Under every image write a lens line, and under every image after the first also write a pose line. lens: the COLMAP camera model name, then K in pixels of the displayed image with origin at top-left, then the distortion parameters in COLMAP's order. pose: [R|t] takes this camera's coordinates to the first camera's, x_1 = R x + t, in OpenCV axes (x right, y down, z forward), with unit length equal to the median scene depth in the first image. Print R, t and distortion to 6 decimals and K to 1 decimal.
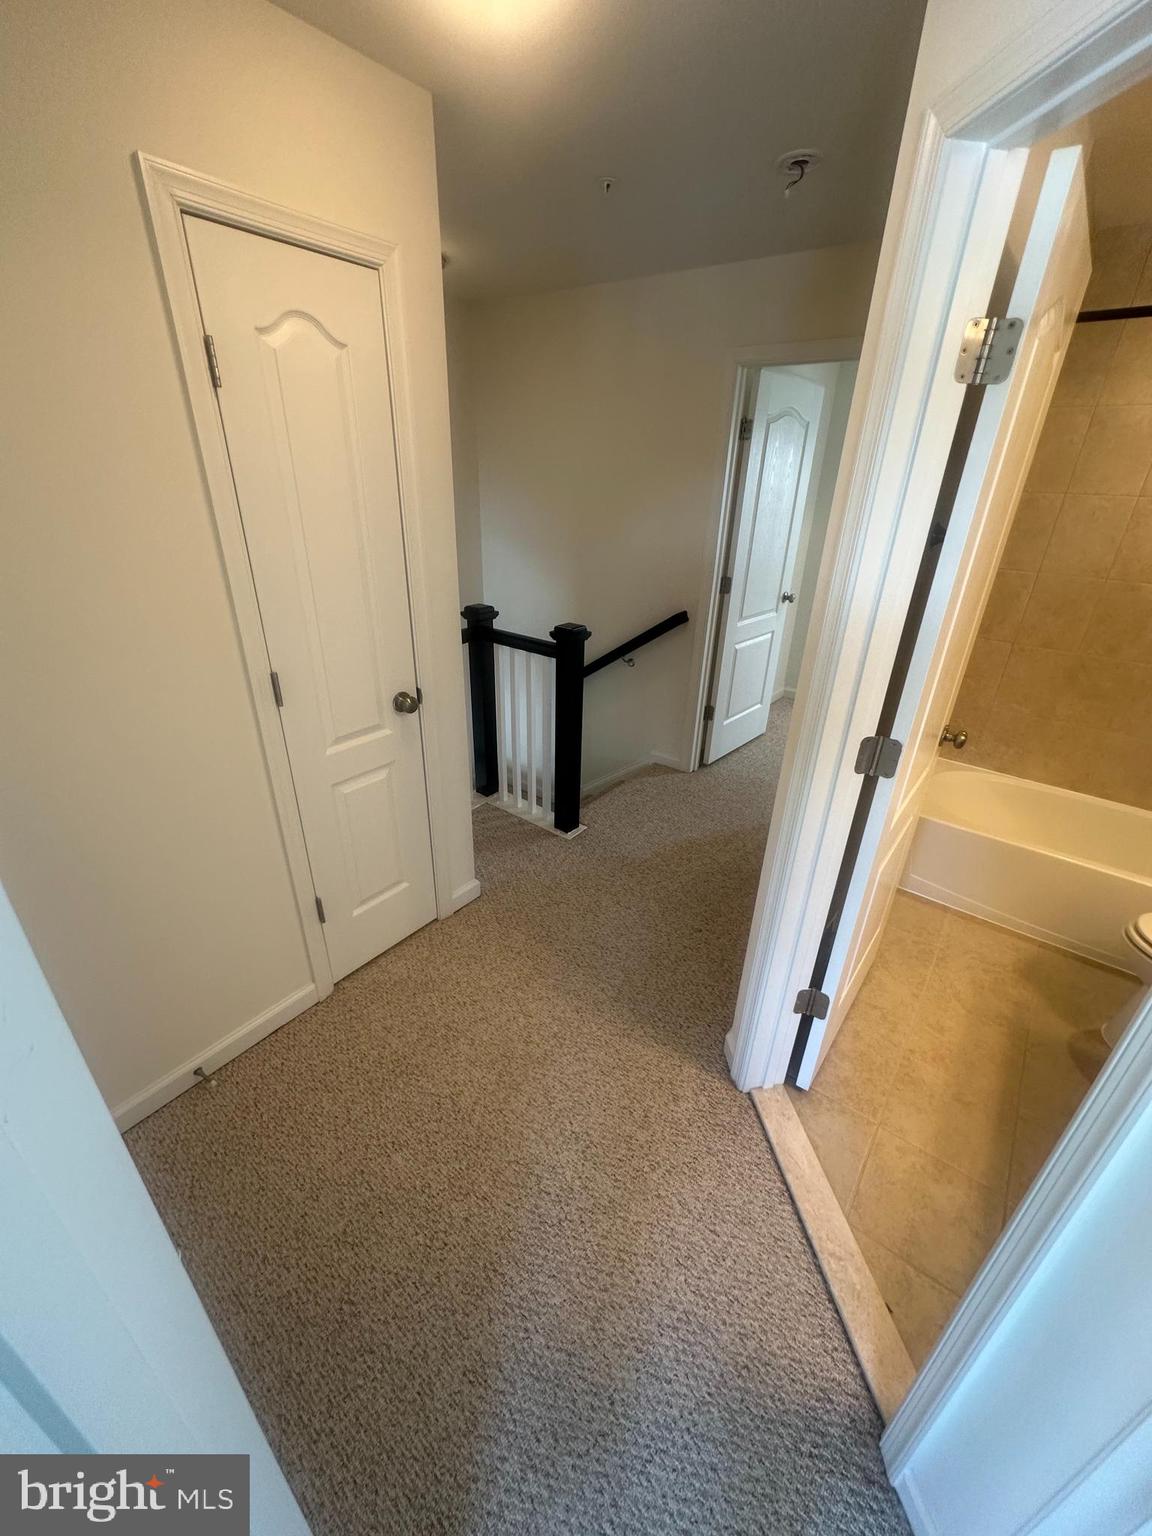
lens RADIAL K [[610.8, 0, 576.0], [0, 610.8, 768.0], [0, 0, 1]] dist [-0.002117, 0.000315]
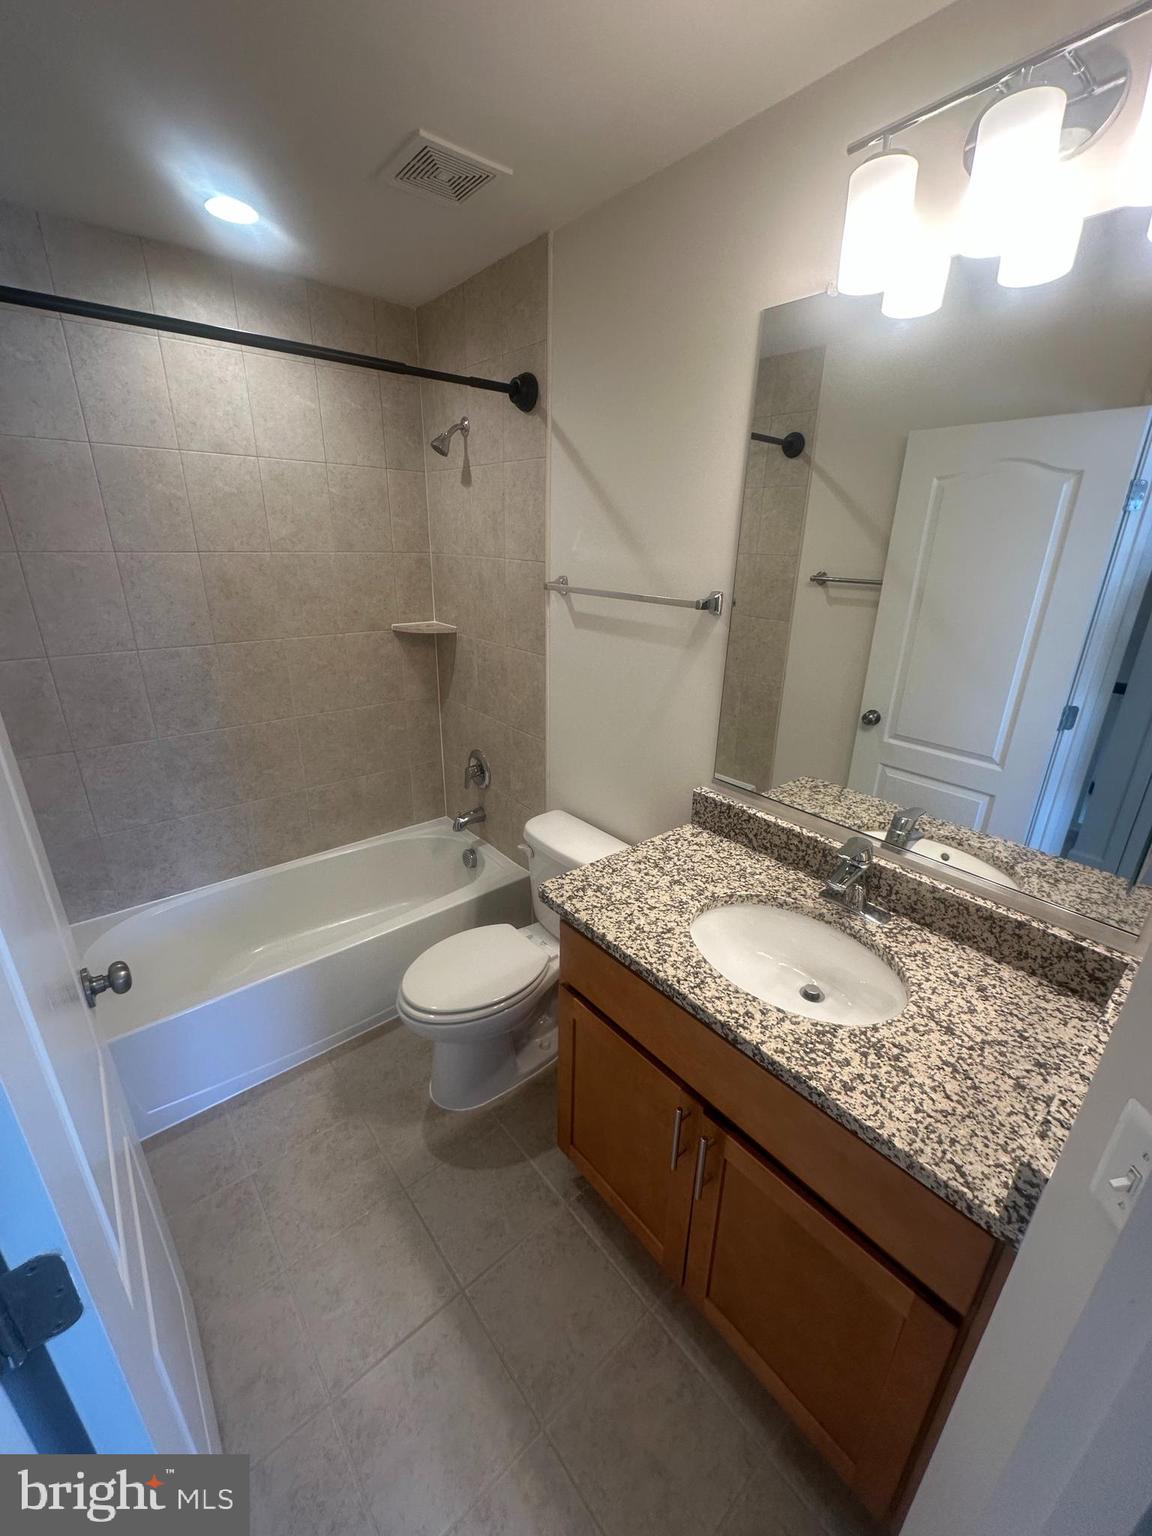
lens RADIAL K [[610.8, 0, 576.0], [0, 610.8, 768.0], [0, 0, 1]] dist [-0.002117, 0.000315]
pose [[0.210592, -0.367797, 0.905746, 0.220797], [0.423551, 0.869373, 0.254548, -0.155586], [-0.881054, 0.330023, 0.338864, 0.289172]]
